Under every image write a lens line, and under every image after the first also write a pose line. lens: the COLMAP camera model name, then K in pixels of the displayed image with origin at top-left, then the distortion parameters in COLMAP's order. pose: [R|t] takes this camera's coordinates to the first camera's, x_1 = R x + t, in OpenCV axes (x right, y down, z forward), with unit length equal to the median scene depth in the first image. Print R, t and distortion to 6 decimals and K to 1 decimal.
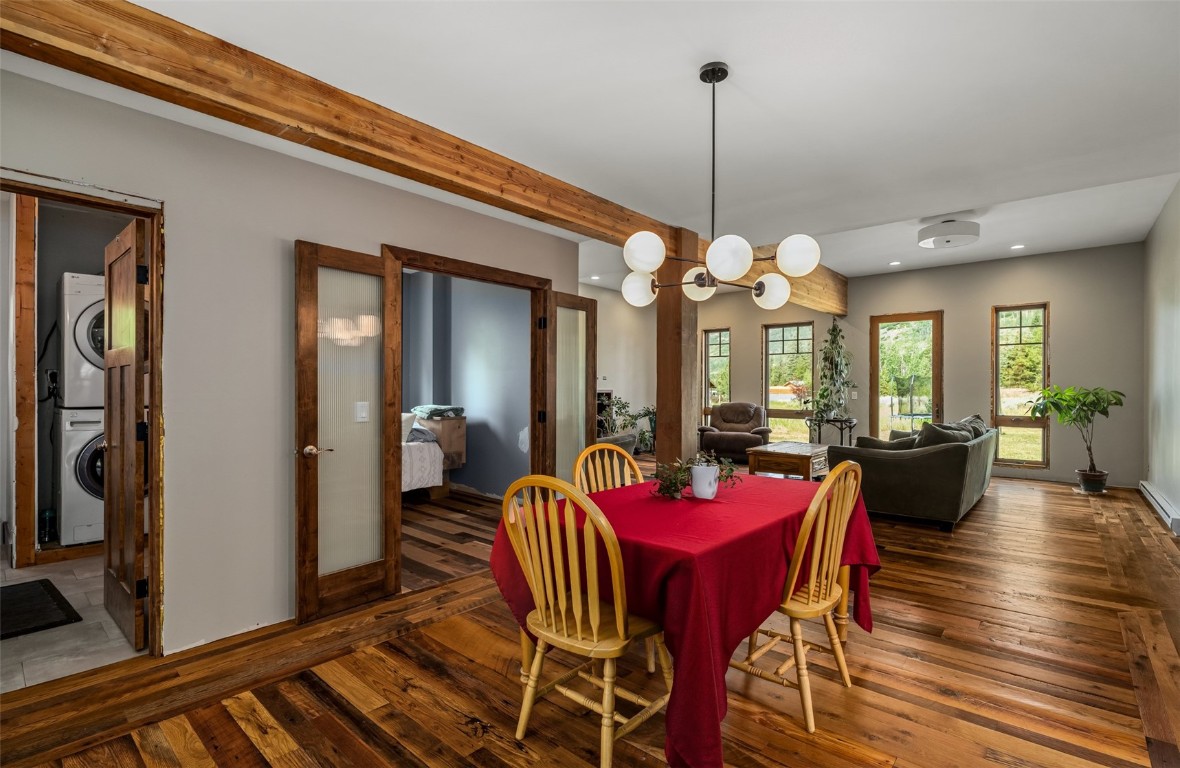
lens RADIAL K [[546.5, 0, 588.4], [0, 546.5, 388.5], [0, 0, 1]] dist [-0.000794, -0.000207]
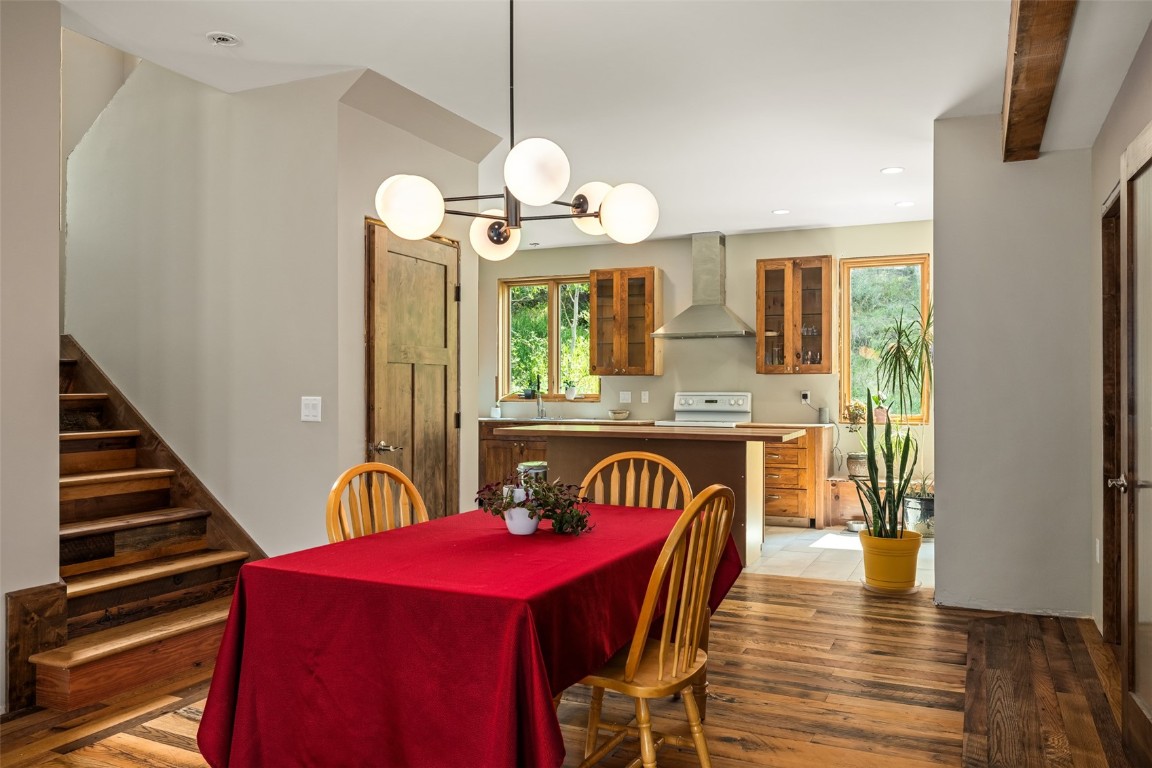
lens RADIAL K [[876.6, 0, 576.8], [0, 876.6, 385.5], [0, 0, 1]] dist [0.000435, 0.000071]
pose [[-0.960844, -0.014384, -0.276717, 0.495731], [-0.012645, 0.999888, -0.008067, 0.016547], [0.276801, -0.004252, -0.960918, 2.291312]]
